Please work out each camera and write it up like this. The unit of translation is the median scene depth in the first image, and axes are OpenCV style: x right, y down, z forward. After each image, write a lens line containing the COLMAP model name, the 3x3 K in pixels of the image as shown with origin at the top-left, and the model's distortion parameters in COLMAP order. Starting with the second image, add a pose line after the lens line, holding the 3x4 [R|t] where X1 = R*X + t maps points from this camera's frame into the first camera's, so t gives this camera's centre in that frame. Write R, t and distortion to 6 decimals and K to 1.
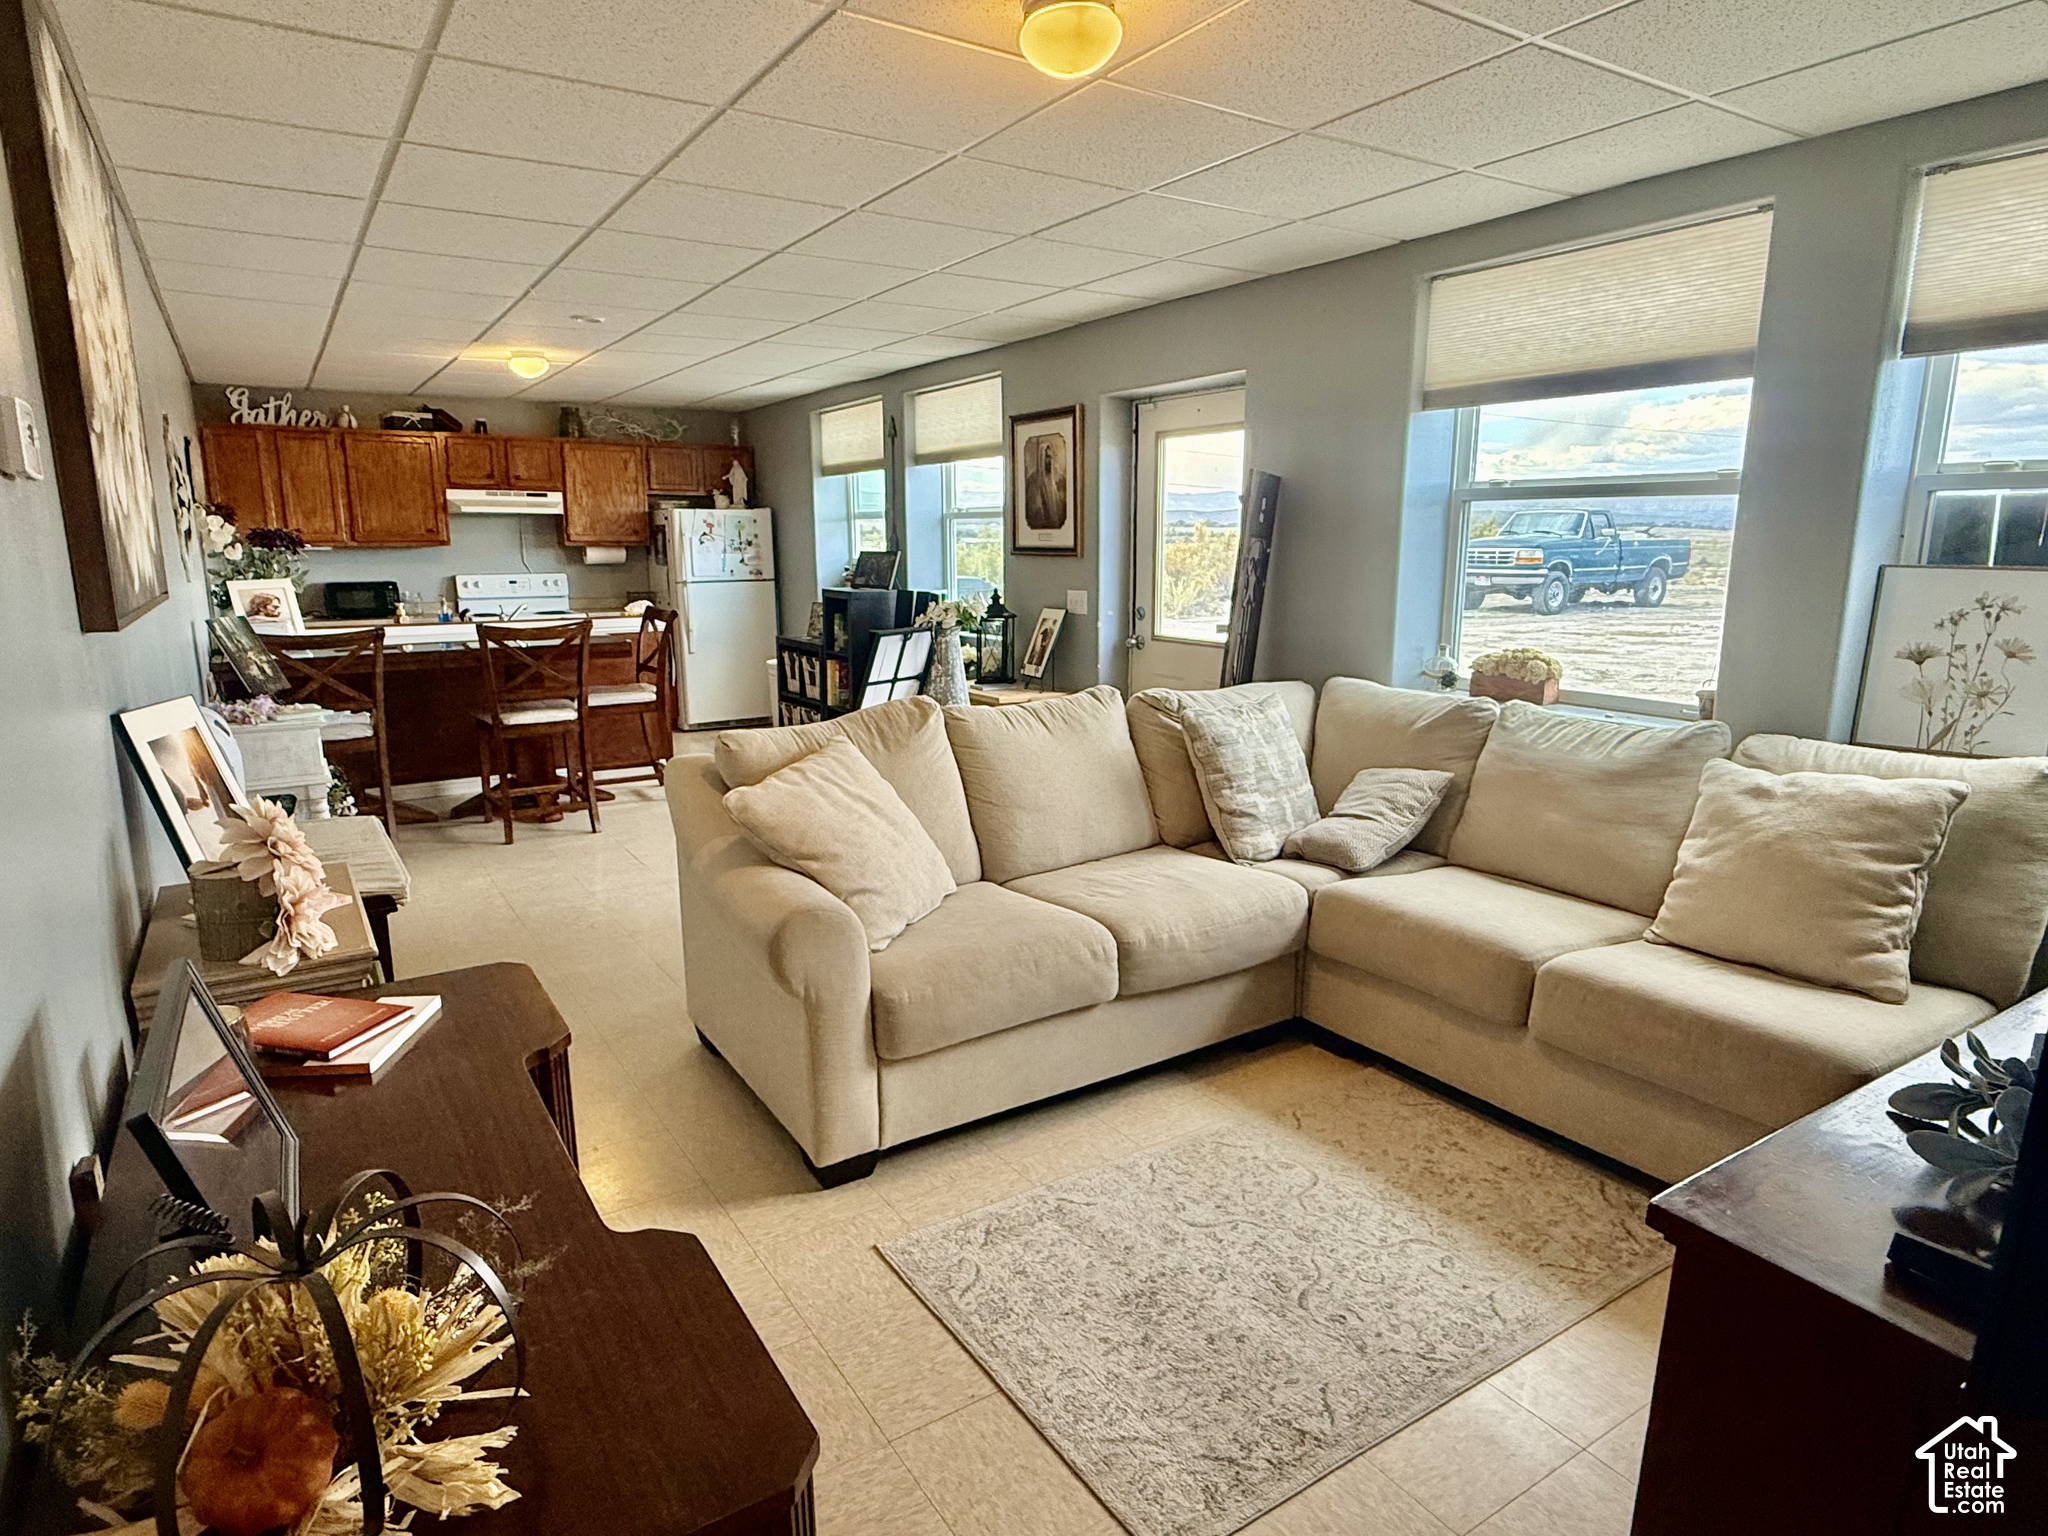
lens RADIAL K [[1170.9, 0, 1023.4], [0, 1170.9, 773.6], [0, 0, 1]] dist [0.000245, 0.000547]
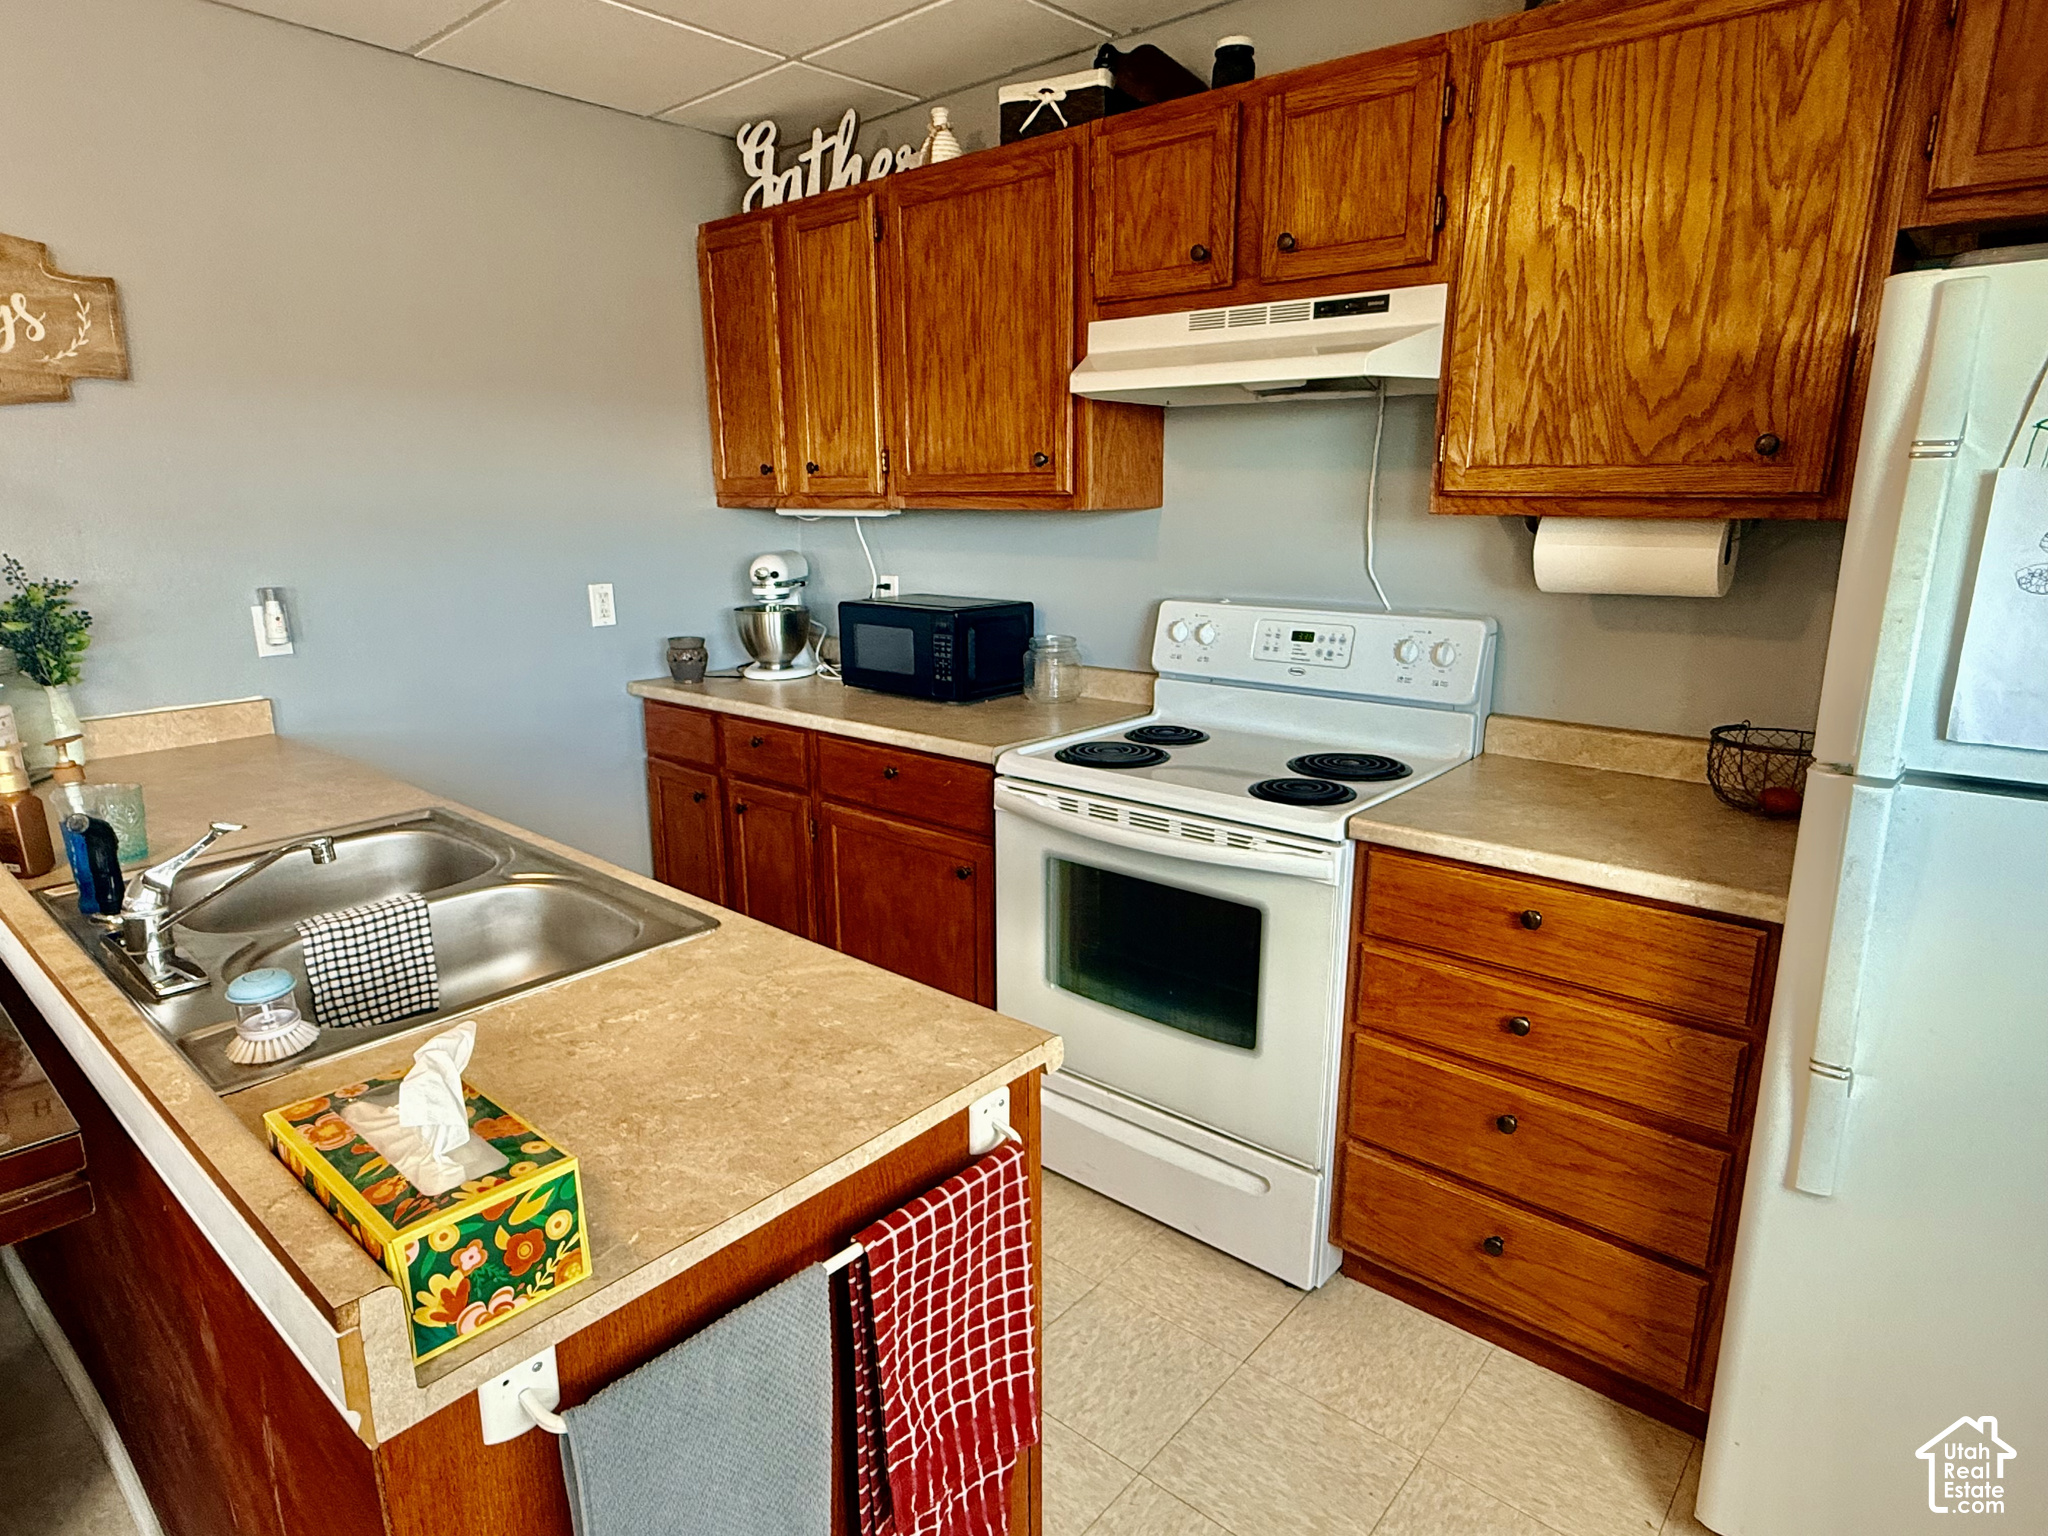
lens RADIAL K [[1170.9, 0, 1022.6], [0, 1170.9, 772.4], [0, 0, 1]] dist [0.000245, 0.000547]
pose [[0.270522, 0.225833, -0.935851, -0.185542], [-0.183270, 0.966401, 0.180228, -0.180567], [0.945108, 0.122758, 0.302821, 0.901751]]
